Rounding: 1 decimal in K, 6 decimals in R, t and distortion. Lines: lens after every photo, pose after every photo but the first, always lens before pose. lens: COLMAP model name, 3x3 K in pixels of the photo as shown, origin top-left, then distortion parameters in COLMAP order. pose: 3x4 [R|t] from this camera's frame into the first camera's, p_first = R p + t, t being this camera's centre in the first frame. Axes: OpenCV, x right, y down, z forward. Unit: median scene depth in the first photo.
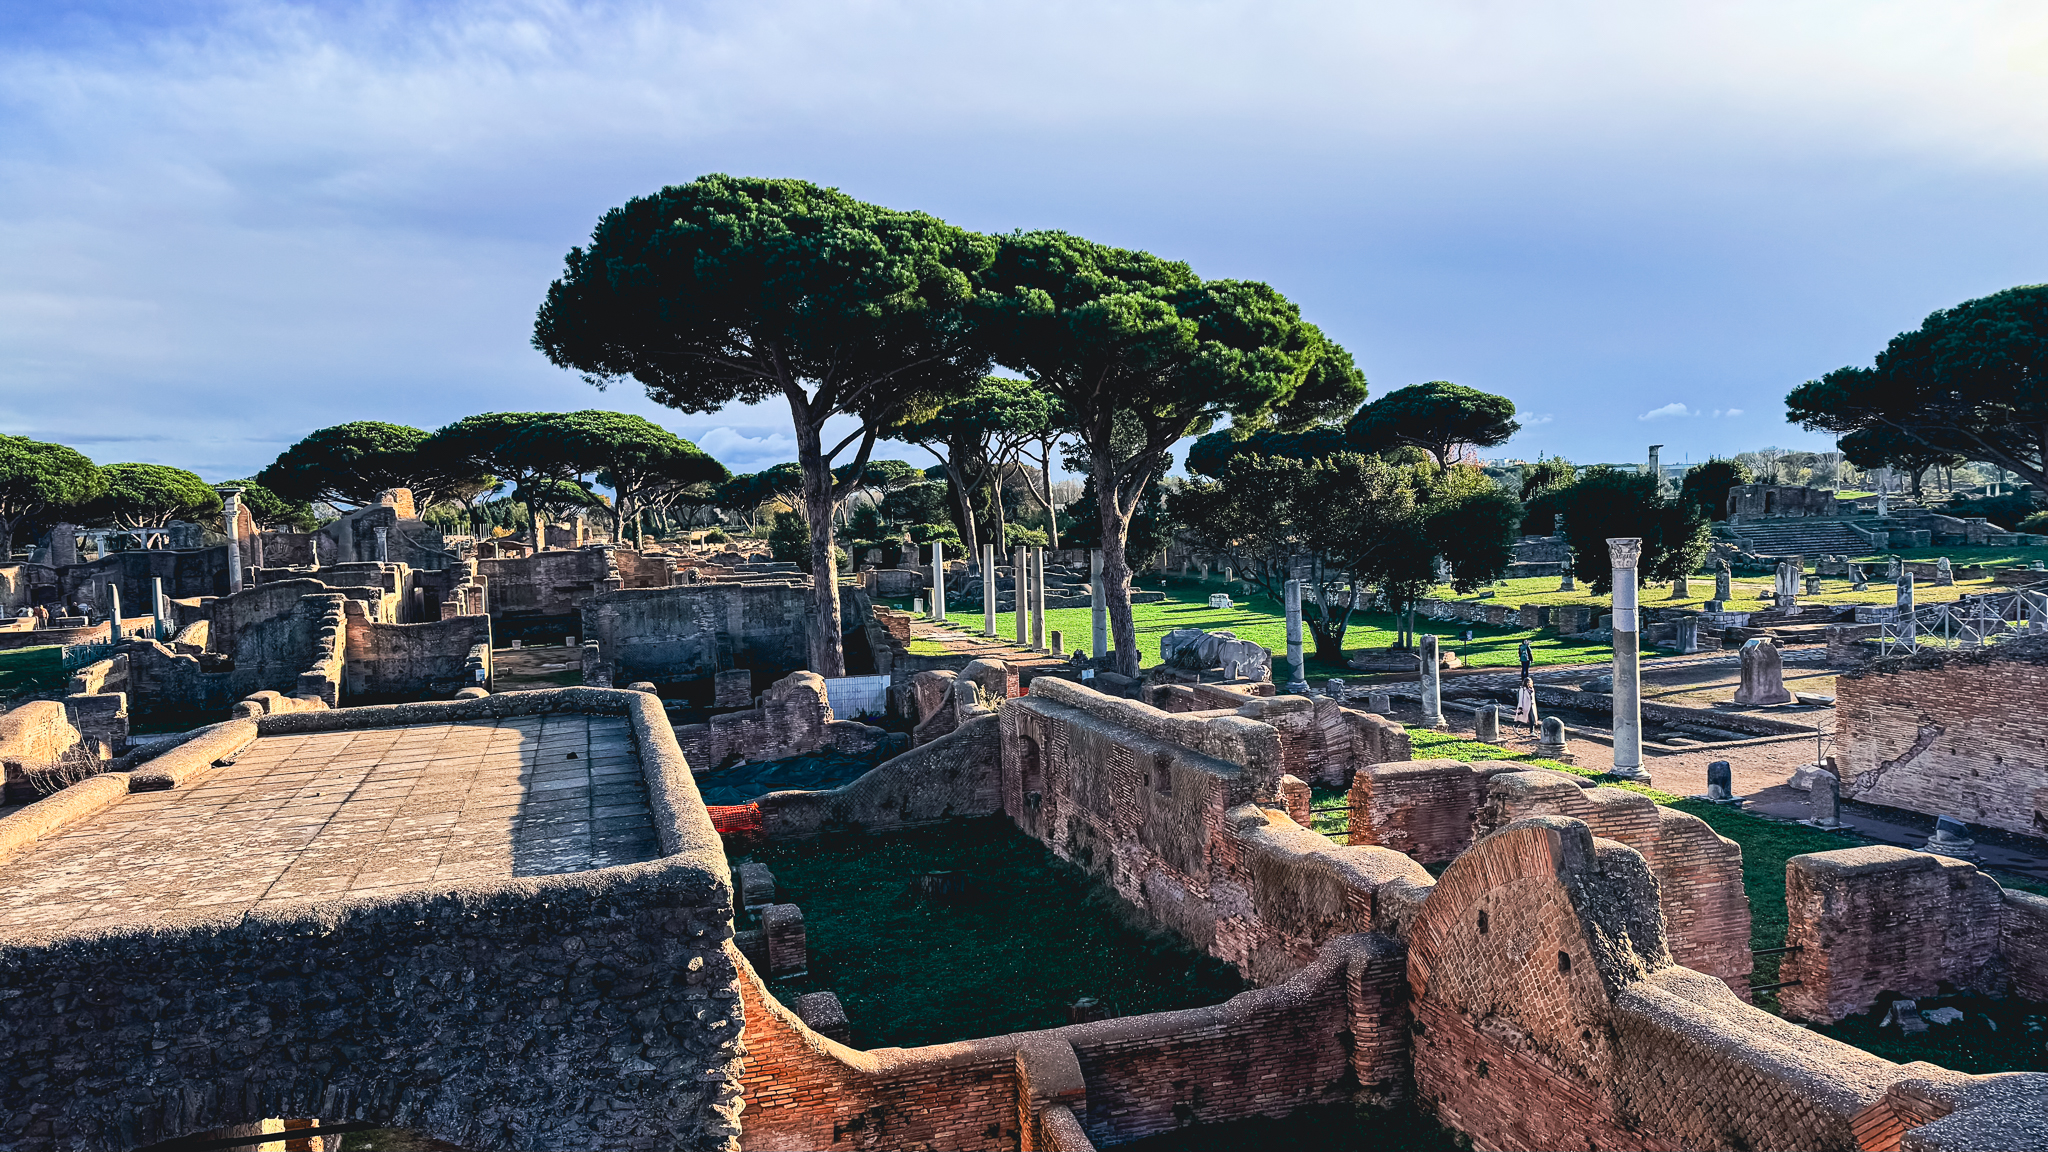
lens RADIAL K [[1433.9, 0, 1034.7], [0, 1433.9, 586.8], [0, 0, 1]] dist [0.075872, -0.093921]
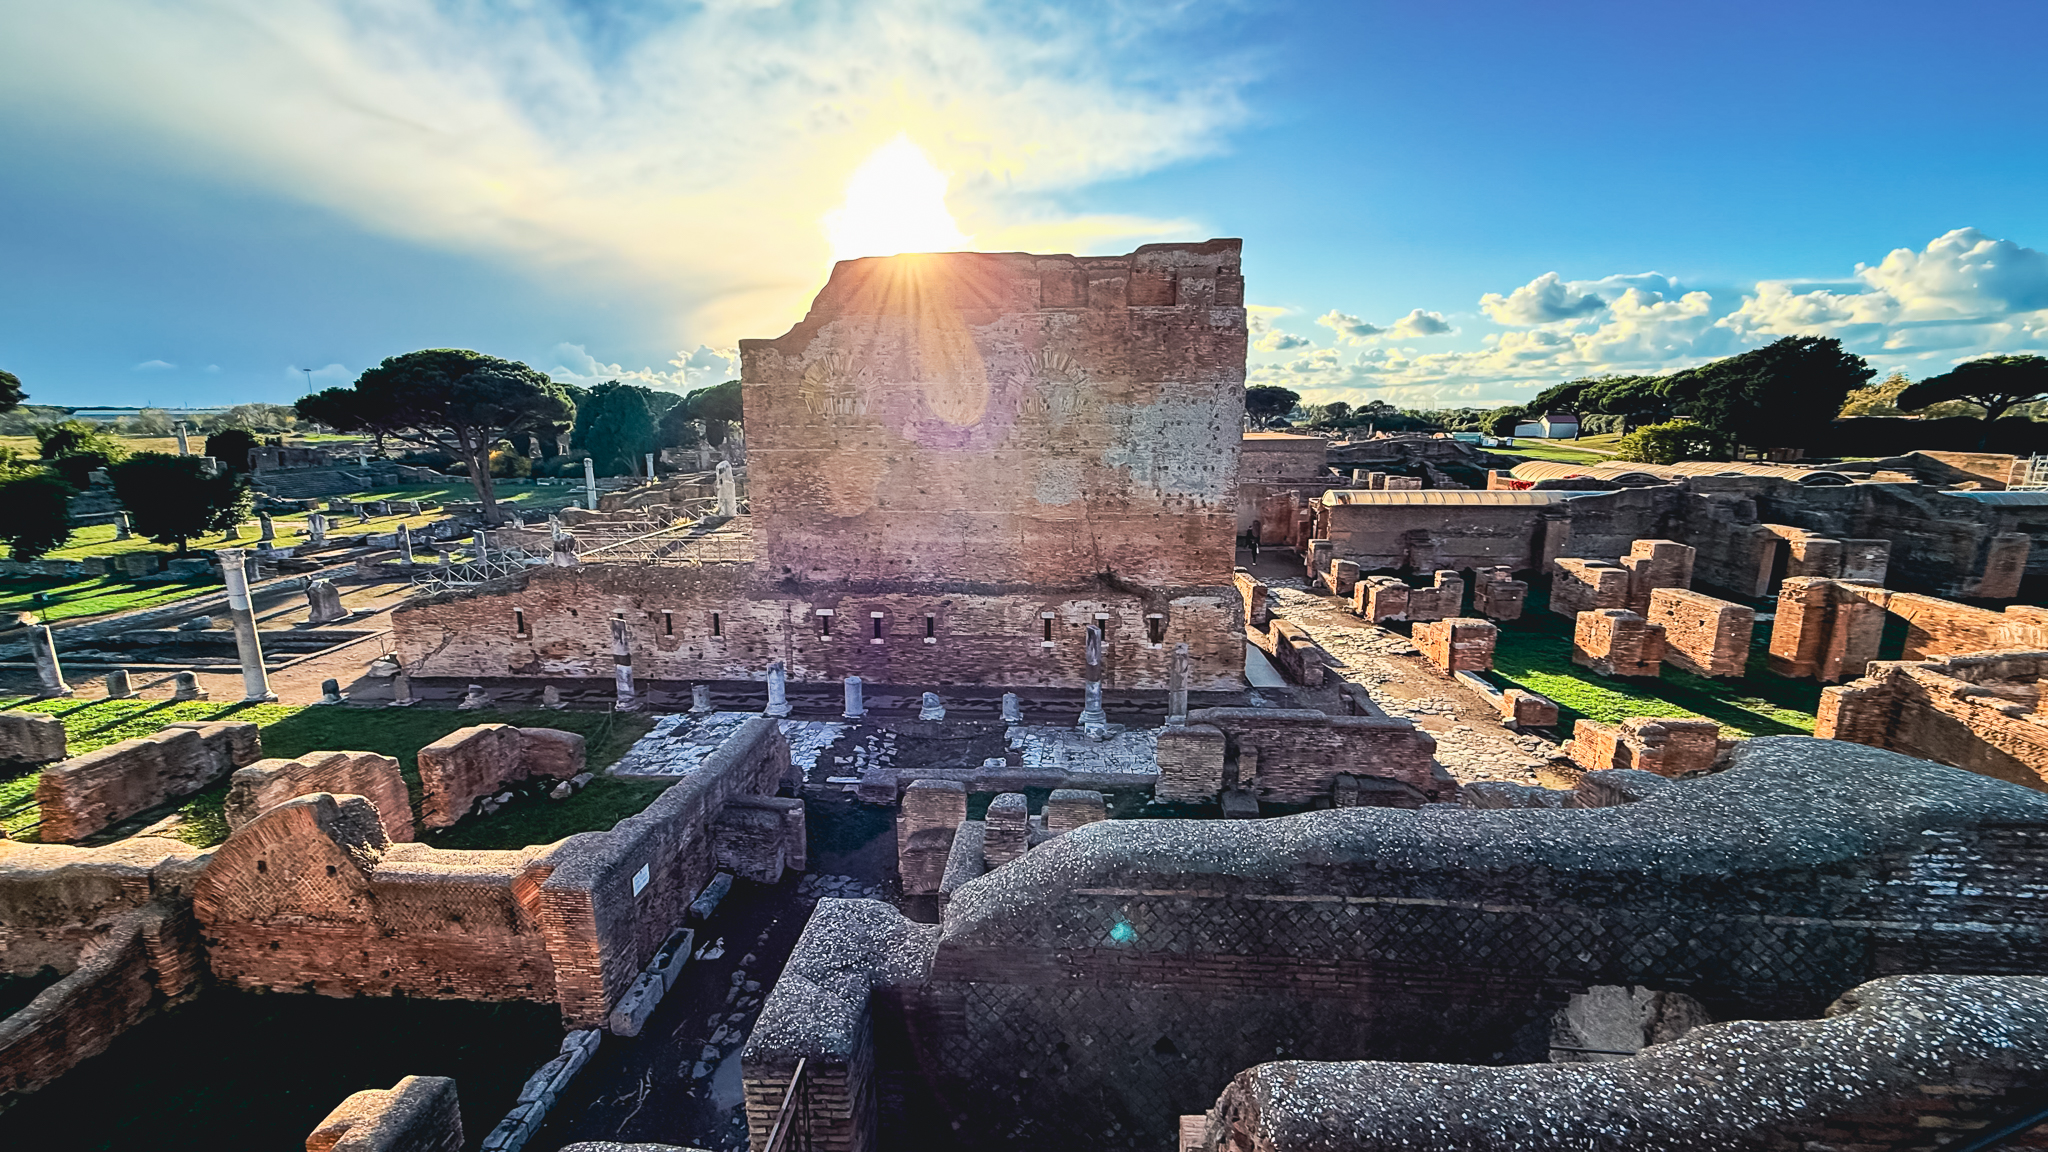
lens RADIAL K [[819.1, 0, 1024.5], [0, 819.1, 569.6], [0, 0, 1]] dist [-0.002235, -0.000171]
pose [[0.345598, -0.147587, 0.926704, -0.072137], [0.038883, 0.988958, 0.143001, -0.071215], [-0.937577, -0.013388, 0.347521, -0.056421]]
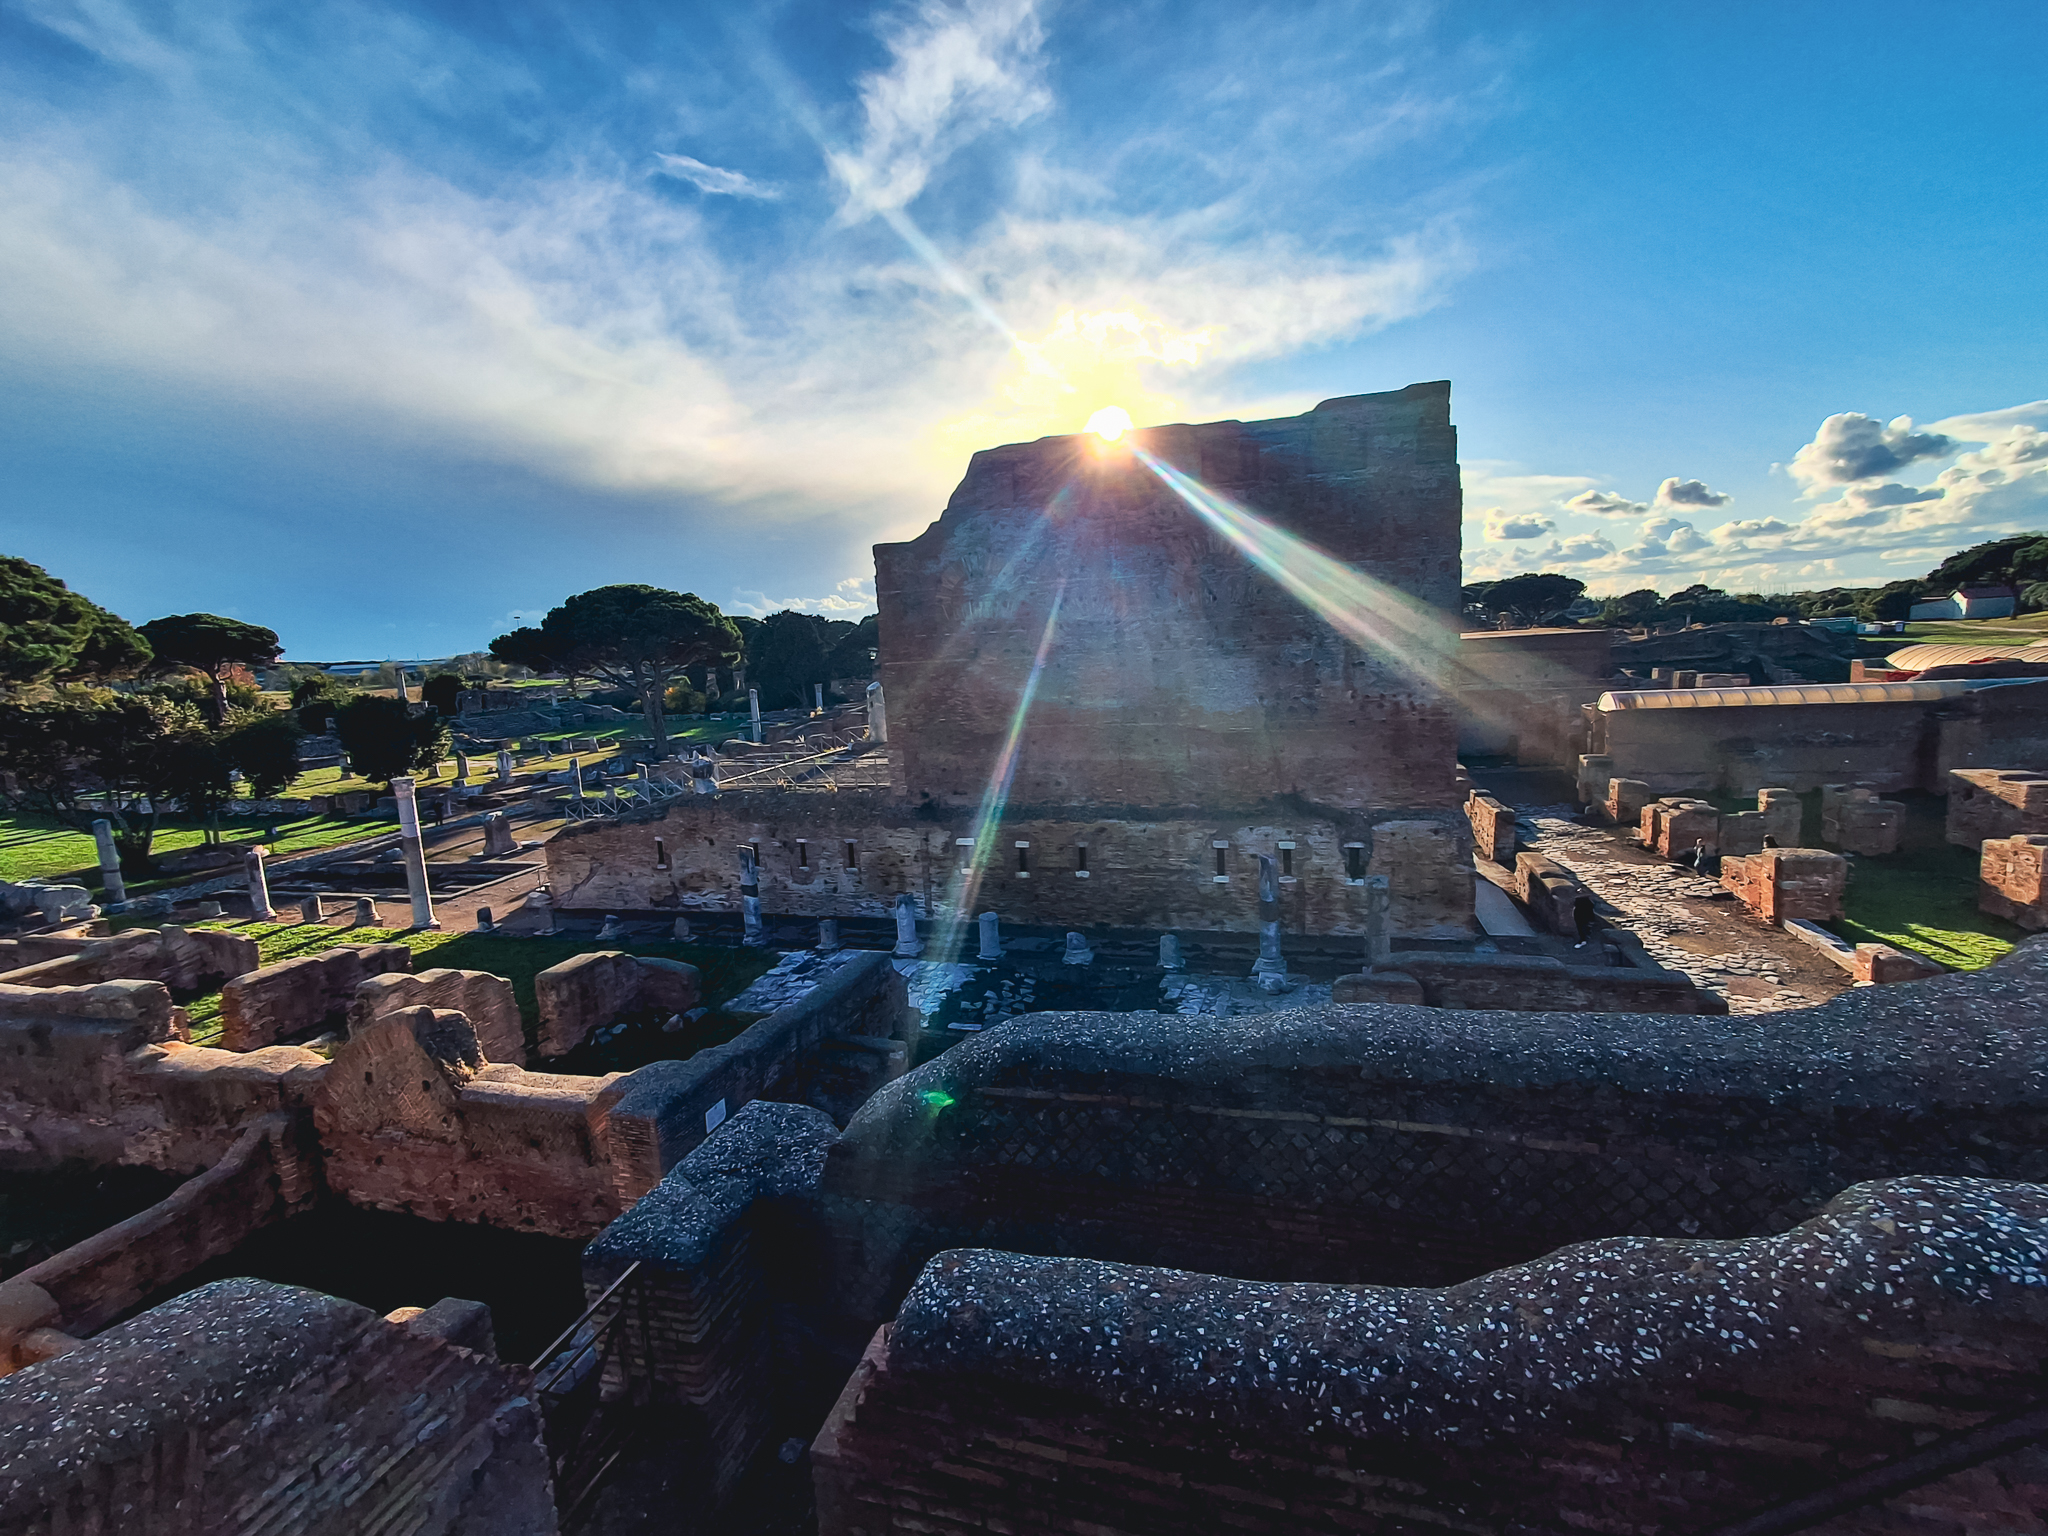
lens RADIAL K [[940.5, 0, 1035.8], [0, 940.5, 754.5], [0, 0, 1]] dist [-0.000129, -0.002333]
pose [[0.538782, -0.101623, 0.836293, -0.050343], [0.077787, 0.994458, 0.070728, -0.053852], [-0.838846, 0.026945, 0.543701, -0.088531]]
